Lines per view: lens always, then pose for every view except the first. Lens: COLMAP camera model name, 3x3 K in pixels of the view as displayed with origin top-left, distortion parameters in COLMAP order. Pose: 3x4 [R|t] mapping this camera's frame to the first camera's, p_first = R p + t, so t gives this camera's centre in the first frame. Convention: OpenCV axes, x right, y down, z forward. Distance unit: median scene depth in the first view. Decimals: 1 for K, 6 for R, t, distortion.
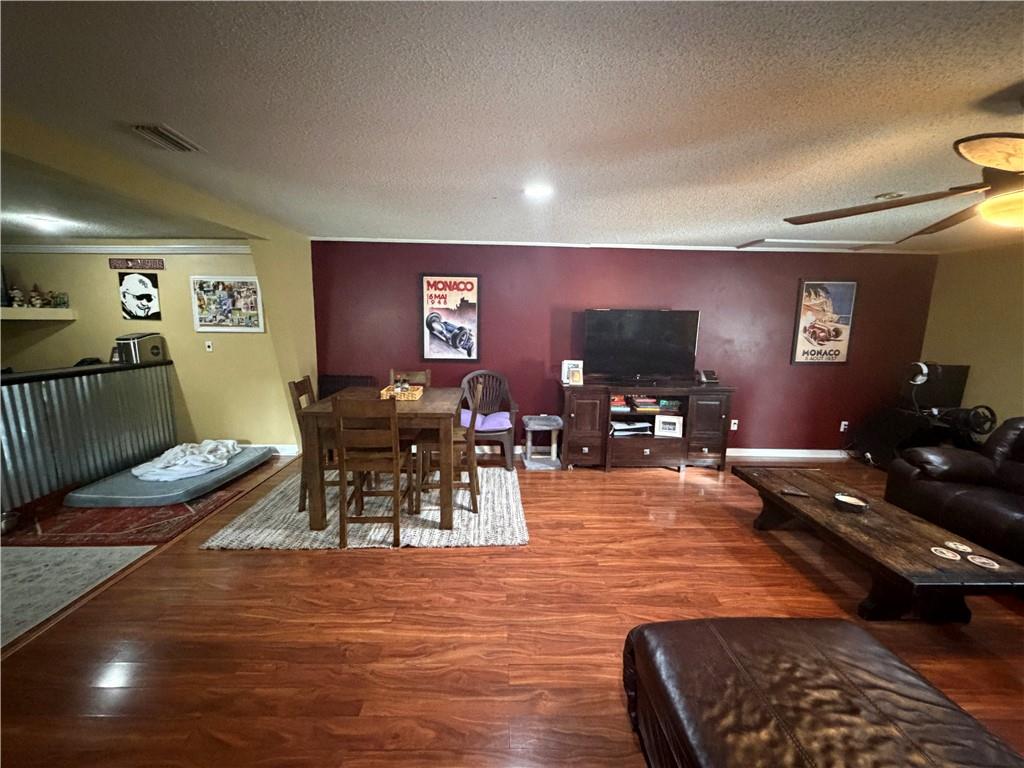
lens RADIAL K [[407.0, 0, 506.6], [0, 407.0, 386.8], [0, 0, 1]] dist [-0.003295, 0.000671]
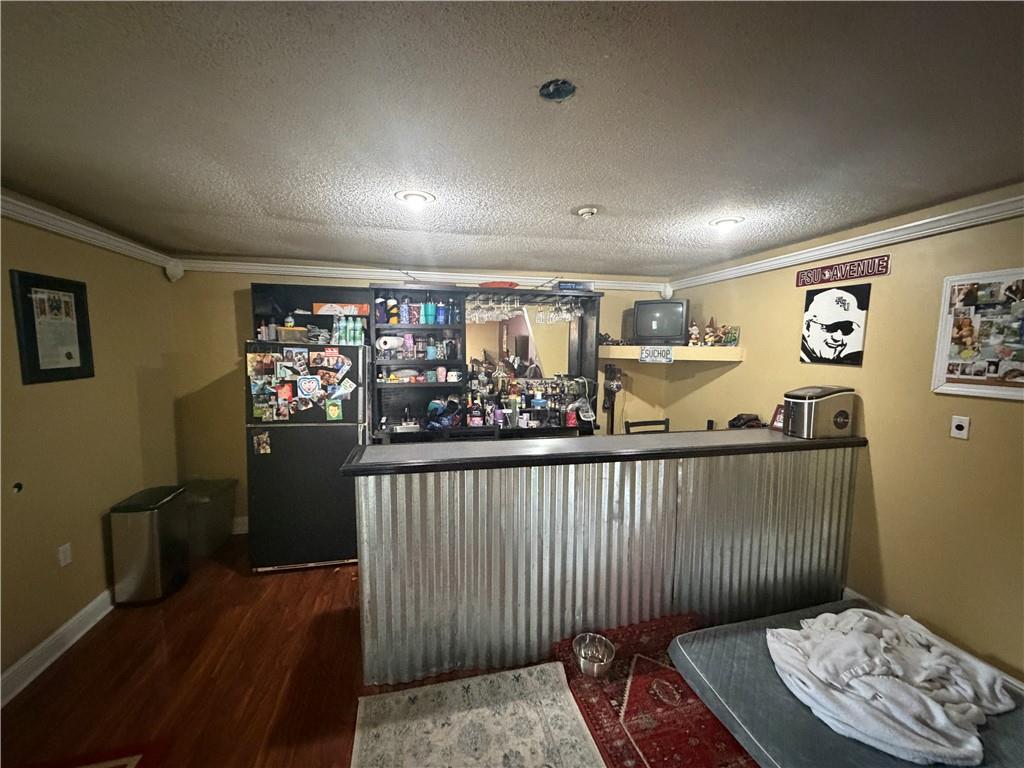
lens RADIAL K [[407.0, 0, 512.7], [0, 407.0, 382.1], [0, 0, 1]] dist [-0.003295, 0.000671]
pose [[0.227272, 0.077185, -0.970768, -0.184824], [-0.160512, 0.986189, 0.040833, -0.039289], [0.960512, 0.146539, 0.236522, 0.182580]]
